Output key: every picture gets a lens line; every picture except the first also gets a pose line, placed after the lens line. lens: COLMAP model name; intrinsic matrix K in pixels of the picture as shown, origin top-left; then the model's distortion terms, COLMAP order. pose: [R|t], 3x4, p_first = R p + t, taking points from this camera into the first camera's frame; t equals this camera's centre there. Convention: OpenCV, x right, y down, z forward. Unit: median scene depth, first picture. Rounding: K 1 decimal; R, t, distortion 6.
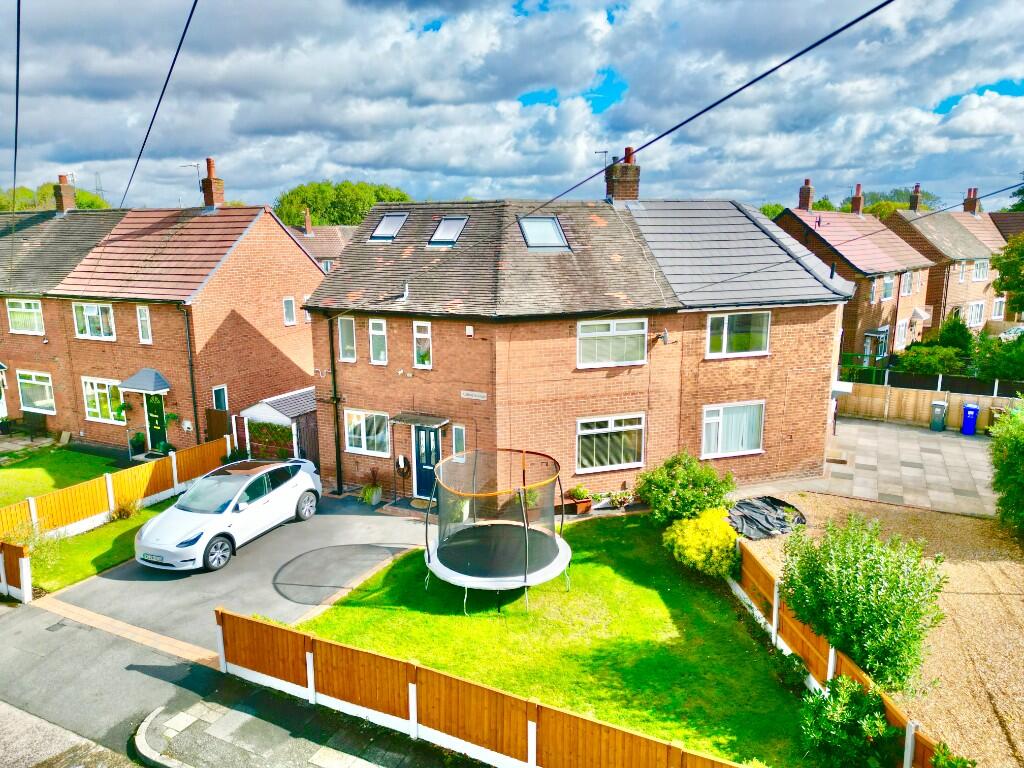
lens RADIAL K [[716.2, 0, 512.0], [0, 716.2, 384.0], [0, 0, 1]] dist [0.069075, -0.071758]
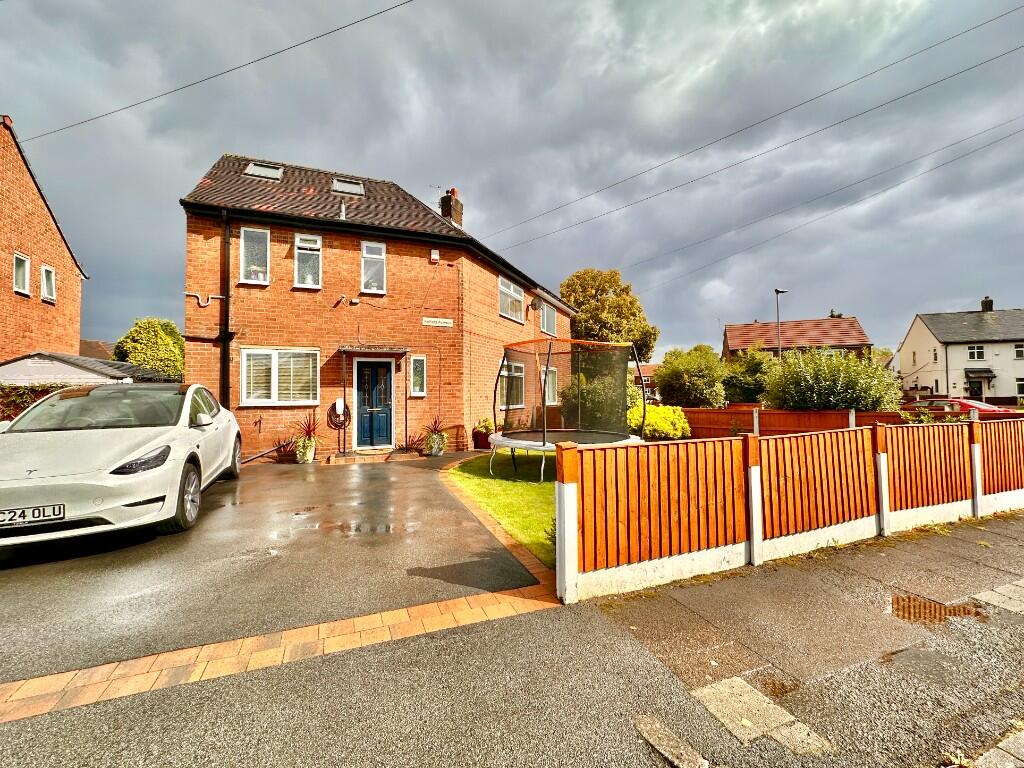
lens RADIAL K [[409.8, 0, 512.0], [0, 409.8, 384.0], [0, 0, 1]] dist [-0.000694, -0.000213]
pose [[0.681098, 0.019530, 0.731932, -0.417581], [0.143705, 0.976636, -0.159783, 0.215062], [-0.717952, 0.214010, 0.662378, 0.614076]]
